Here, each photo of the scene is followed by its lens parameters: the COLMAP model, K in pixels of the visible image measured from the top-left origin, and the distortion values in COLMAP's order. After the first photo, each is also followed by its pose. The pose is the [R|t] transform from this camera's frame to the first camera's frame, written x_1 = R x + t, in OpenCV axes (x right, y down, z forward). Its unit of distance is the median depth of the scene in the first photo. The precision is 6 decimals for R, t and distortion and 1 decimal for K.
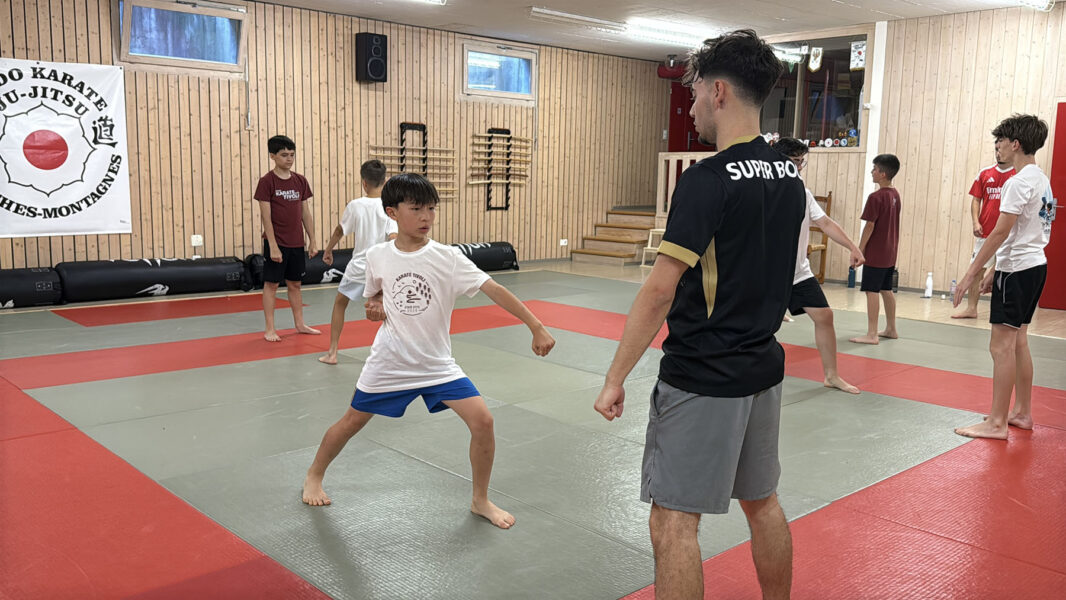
lens RADIAL K [[921.7, 0, 537.6], [0, 921.7, 310.6], [0, 0, 1]] dist [0.169176, -0.309322]
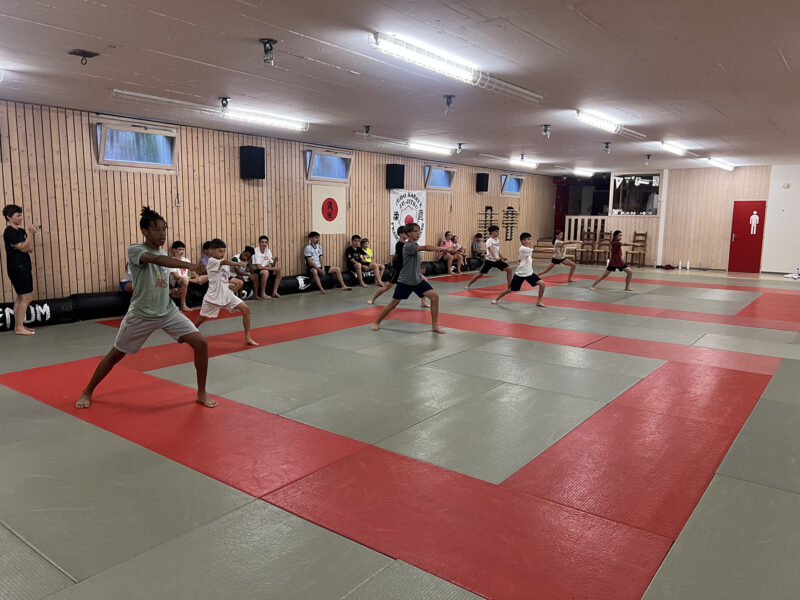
lens RADIAL K [[589.4, 0, 383.7], [0, 589.4, 301.0], [0, 0, 1]] dist [-0.002262, 0.000866]
pose [[0.991229, -0.034740, 0.127508, -0.797589], [0.037192, 0.999165, -0.016899, 0.084042], [-0.126815, 0.021493, 0.991694, -0.677420]]
